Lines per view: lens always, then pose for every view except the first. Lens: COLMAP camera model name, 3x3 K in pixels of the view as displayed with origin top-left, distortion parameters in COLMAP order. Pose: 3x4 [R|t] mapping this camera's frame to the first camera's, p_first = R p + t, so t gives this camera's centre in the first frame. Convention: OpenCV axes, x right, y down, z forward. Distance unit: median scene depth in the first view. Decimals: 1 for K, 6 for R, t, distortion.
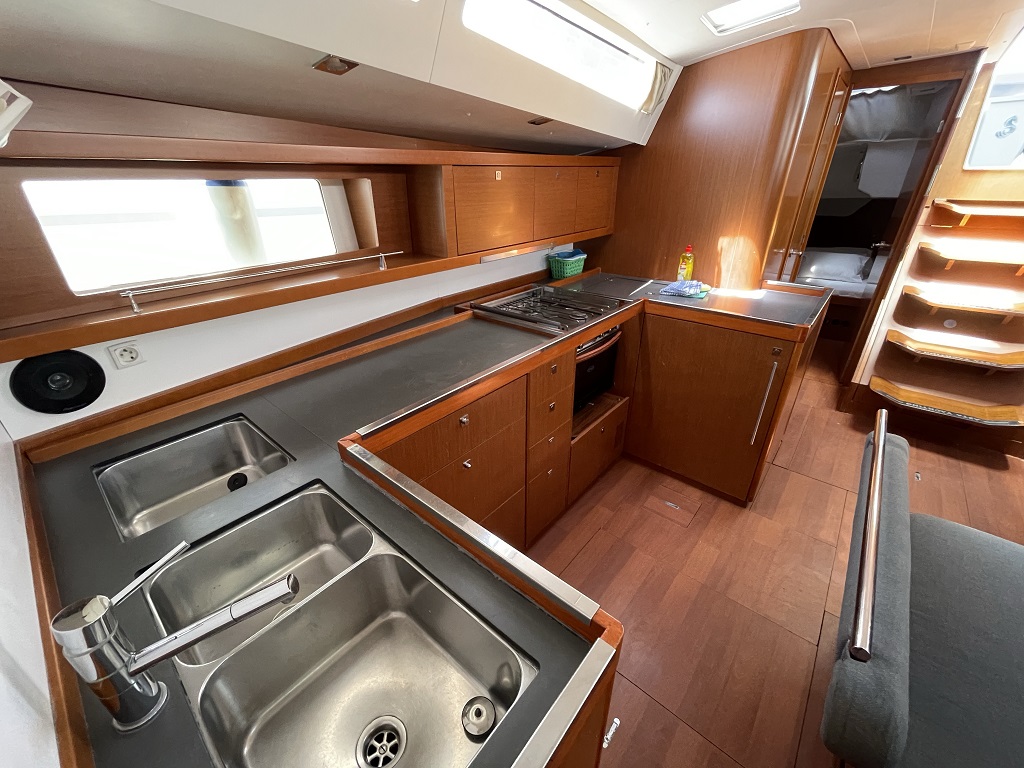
lens RADIAL K [[415.2, 0, 512.0], [0, 415.2, 384.0], [0, 0, 1]] dist [0.002567, 0.000159]
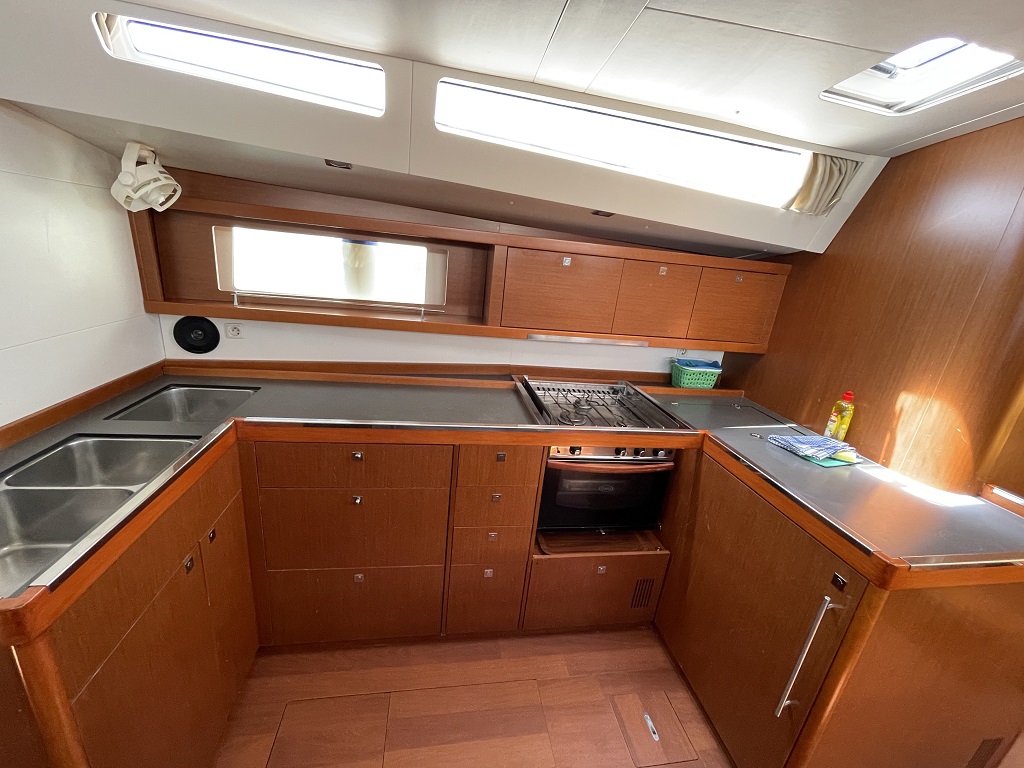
lens RADIAL K [[414.4, 0, 509.2], [0, 414.4, 386.8], [0, 0, 1]] dist [0.001714, 0.000381]
pose [[0.760306, 0.283182, -0.584587, 0.422914], [-0.383766, 0.921935, -0.052523, -0.094881], [0.524078, 0.264279, 0.809629, 0.159464]]
